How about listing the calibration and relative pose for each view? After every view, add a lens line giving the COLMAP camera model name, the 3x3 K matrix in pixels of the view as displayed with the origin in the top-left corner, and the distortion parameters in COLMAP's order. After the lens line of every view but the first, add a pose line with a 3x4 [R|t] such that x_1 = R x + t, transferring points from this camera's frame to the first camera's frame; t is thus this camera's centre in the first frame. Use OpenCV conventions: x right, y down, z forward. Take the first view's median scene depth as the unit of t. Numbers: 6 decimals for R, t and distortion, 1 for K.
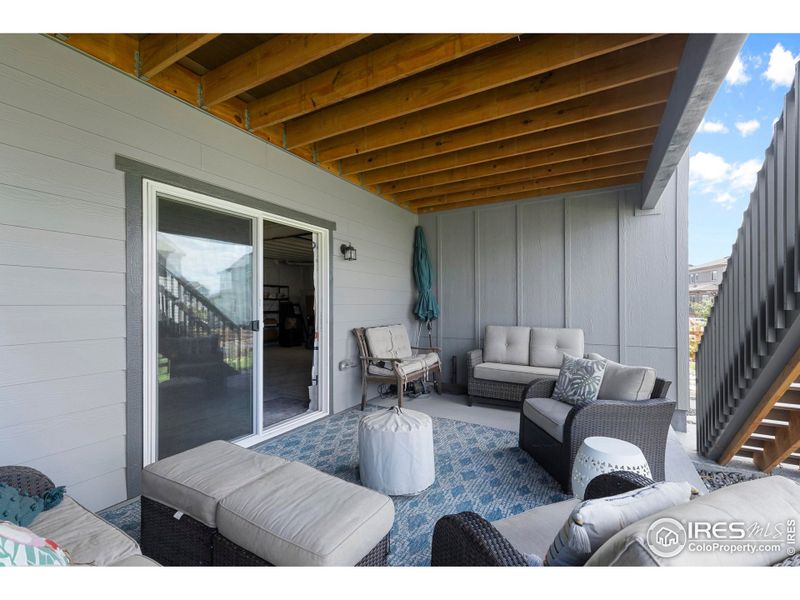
lens RADIAL K [[359.5, 0, 397.6], [0, 359.5, 303.4], [0, 0, 1]] dist [0.008543, -0.000047]
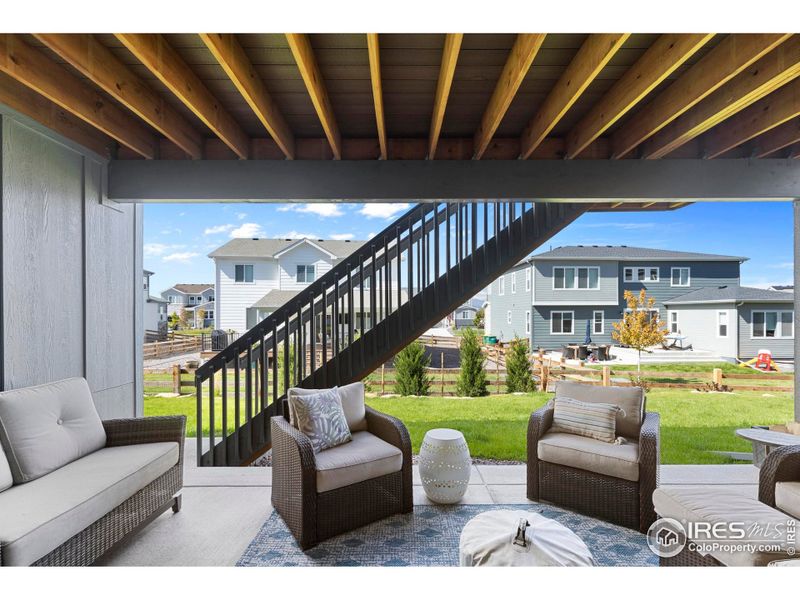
lens RADIAL K [[359.5, 0, 397.6], [0, 359.5, 303.4], [0, 0, 1]] dist [0.008543, -0.000047]
pose [[-0.499959, 0.021701, 0.865777, -0.376679], [0.002648, 0.999720, -0.023529, -0.051153], [-0.866045, -0.009471, -0.499877, 1.325294]]
